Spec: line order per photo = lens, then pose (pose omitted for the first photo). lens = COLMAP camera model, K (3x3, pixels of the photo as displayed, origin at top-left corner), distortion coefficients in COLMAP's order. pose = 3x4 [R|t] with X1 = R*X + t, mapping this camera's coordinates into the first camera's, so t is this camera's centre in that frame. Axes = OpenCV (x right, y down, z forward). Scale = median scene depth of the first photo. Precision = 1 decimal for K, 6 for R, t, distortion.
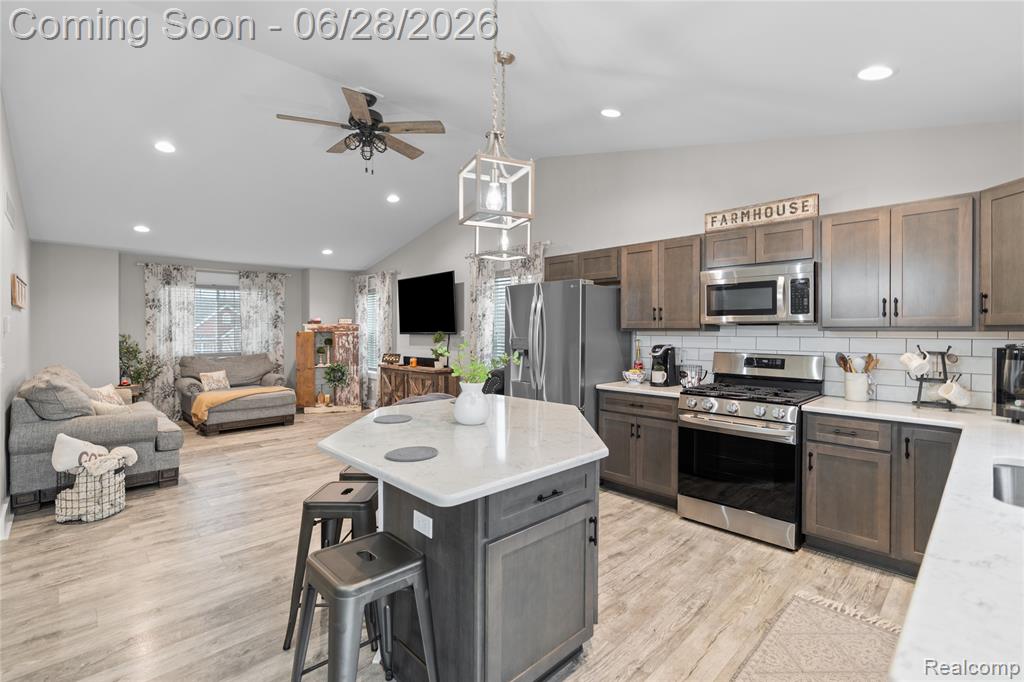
lens RADIAL K [[460.3, 0, 518.2], [0, 460.3, 333.5], [0, 0, 1]] dist [-0.014994, 0.005810]
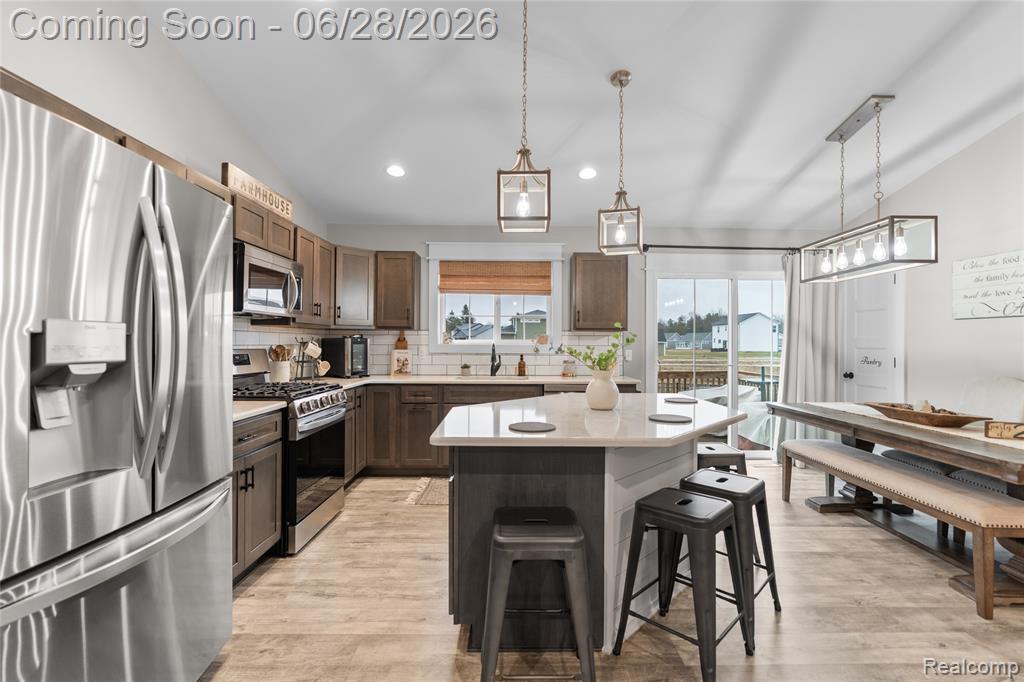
lens RADIAL K [[460.3, 0, 522.3], [0, 460.3, 339.6], [0, 0, 1]] dist [-0.014994, 0.005810]
pose [[-0.724476, -0.003557, 0.689291, -0.278720], [-0.003481, 0.999993, 0.001501, 0.013720], [-0.689292, -0.001311, -0.724483, 0.758747]]
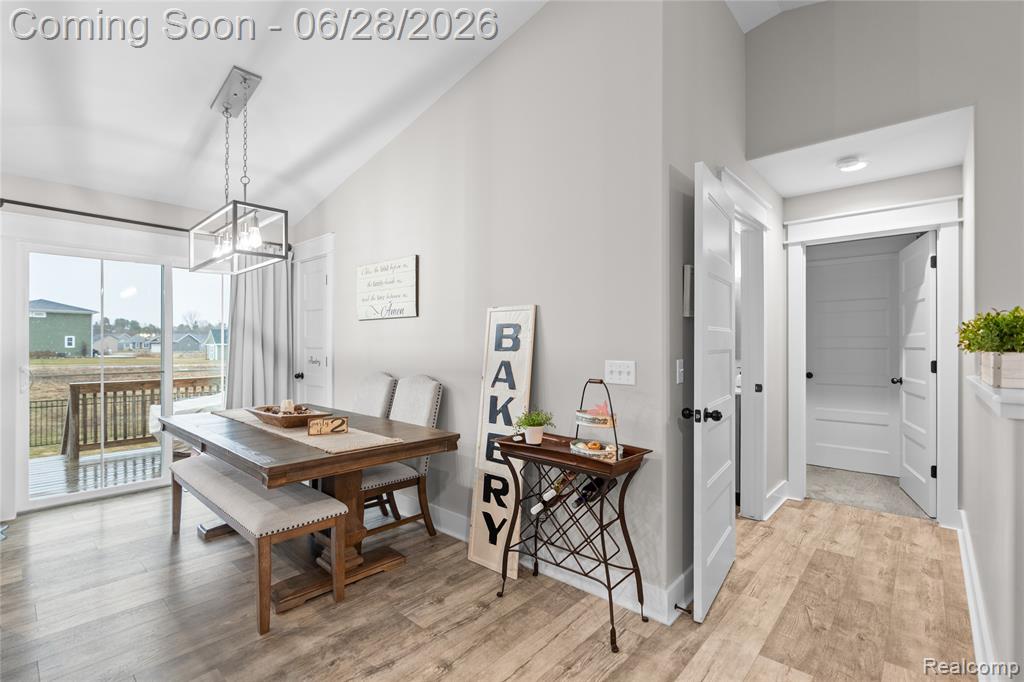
lens RADIAL K [[460.3, 0, 513.3], [0, 460.3, 343.1], [0, 0, 1]] dist [-0.014994, 0.005810]
pose [[-0.997966, -0.001803, -0.063717, -0.465612], [-0.001995, 0.999994, 0.002952, 0.016012], [0.063712, 0.003073, -0.997964, 0.590687]]
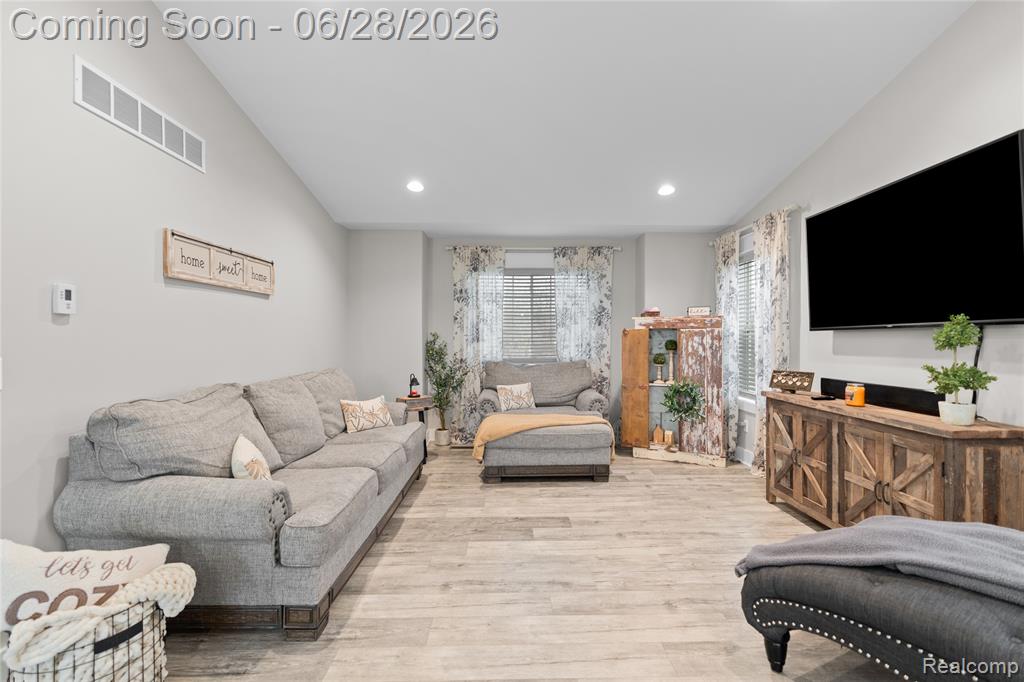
lens RADIAL K [[460.3, 0, 522.0], [0, 460.3, 339.5], [0, 0, 1]] dist [-0.014994, 0.005810]
pose [[0.734278, 0.002735, -0.678844, -0.194145], [-0.004008, 0.999992, -0.000306, 0.015325], [0.678837, 0.002946, 0.734283, 0.561987]]
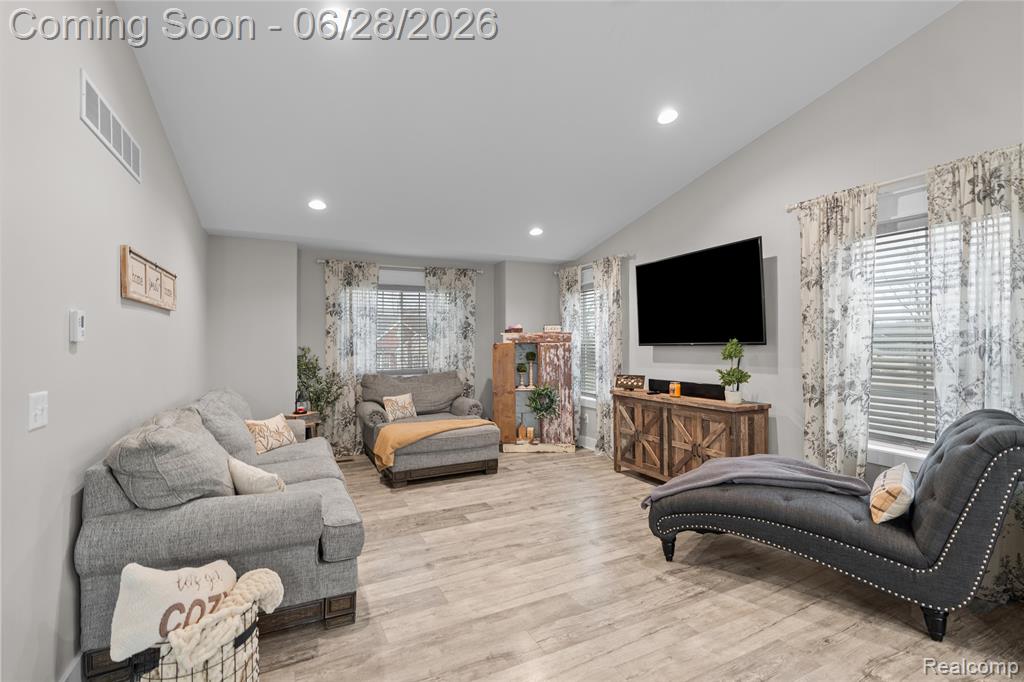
lens RADIAL K [[460.3, 0, 522.9], [0, 460.3, 339.9], [0, 0, 1]] dist [-0.014994, 0.005810]
pose [[0.954177, -0.007980, -0.299135, -0.275281], [0.003571, 0.999877, -0.015280, 0.003214], [0.299220, 0.013512, 0.954088, 0.379659]]
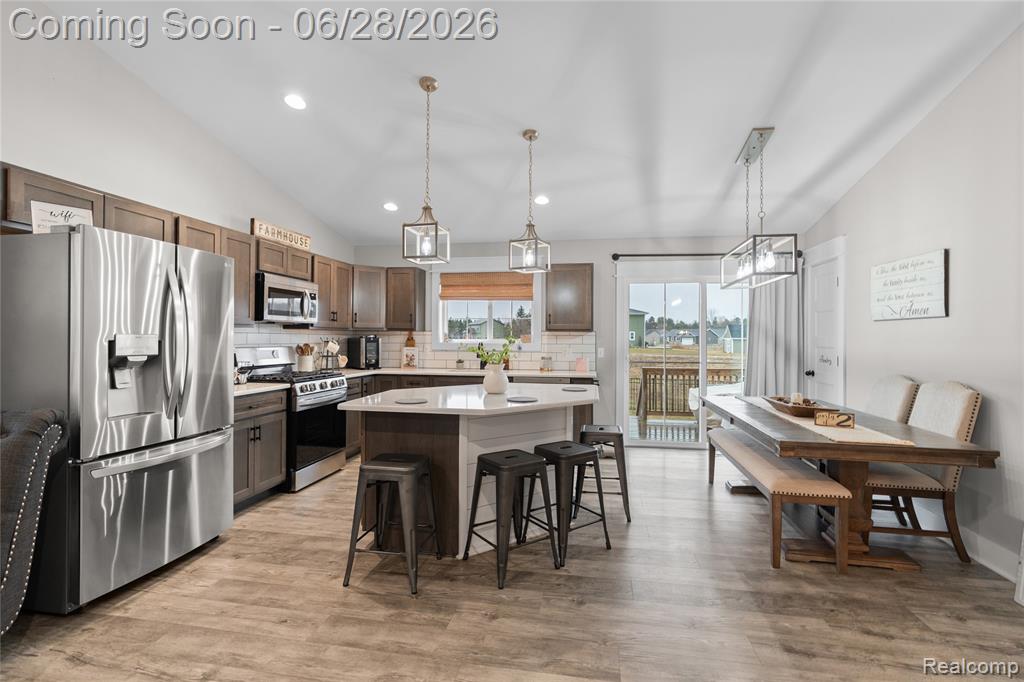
lens RADIAL K [[460.3, 0, 520.9], [0, 460.3, 335.7], [0, 0, 1]] dist [-0.014994, 0.005810]
pose [[-0.588449, -0.002684, 0.808530, -0.517926], [-0.002214, 0.999996, 0.001709, 0.006494], [-0.808531, -0.000784, -0.588453, 0.707389]]
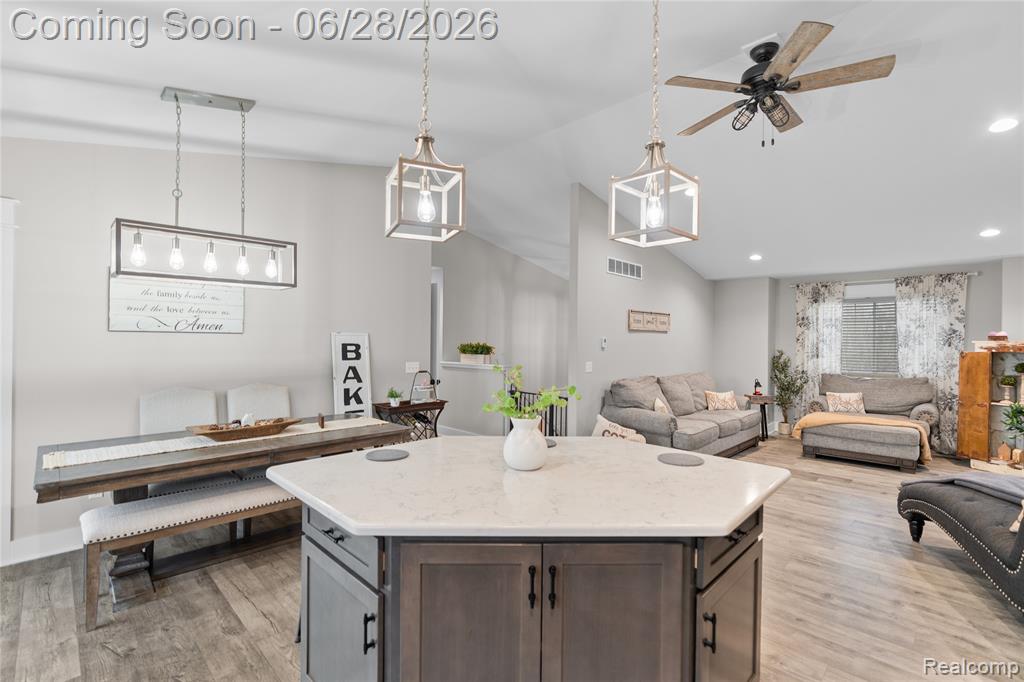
lens RADIAL K [[460.3, 0, 514.5], [0, 460.3, 338.9], [0, 0, 1]] dist [-0.014994, 0.005810]
pose [[0.014506, -0.004649, -0.999884, 0.294381], [-0.016836, 0.999846, -0.004893, -0.011068], [0.999753, 0.016905, 0.014426, 0.379962]]
